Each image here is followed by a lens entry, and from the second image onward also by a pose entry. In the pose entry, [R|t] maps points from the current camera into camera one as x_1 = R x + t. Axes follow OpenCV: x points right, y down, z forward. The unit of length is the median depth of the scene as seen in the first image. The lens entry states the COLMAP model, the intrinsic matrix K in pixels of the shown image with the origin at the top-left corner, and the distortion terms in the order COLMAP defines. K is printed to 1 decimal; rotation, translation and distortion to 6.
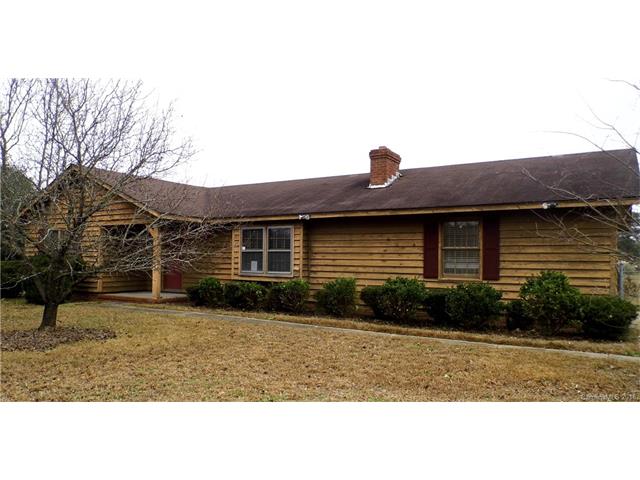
lens RADIAL K [[499.5, 0, 319.1], [0, 499.5, 264.1], [0, 0, 1]] dist [-0.037401, 0.001299]
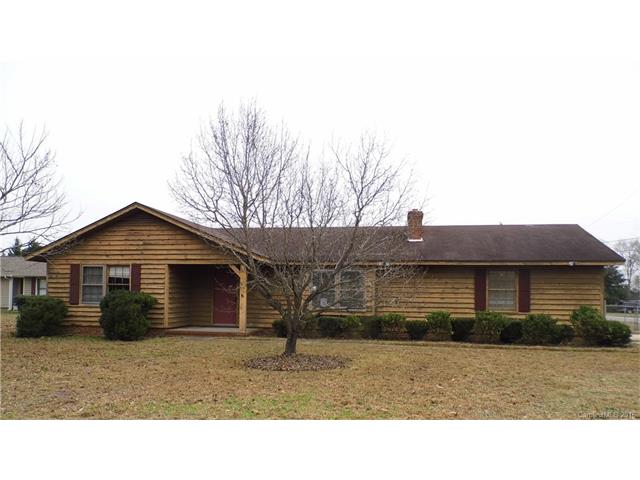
lens RADIAL K [[499.5, 0, 319.1], [0, 499.5, 264.1], [0, 0, 1]] dist [-0.037401, 0.001299]
pose [[0.931610, 0.023124, 0.362723, -0.682369], [-0.001230, 0.998169, -0.060475, -0.018006], [-0.363457, 0.055893, 0.929933, -0.123511]]
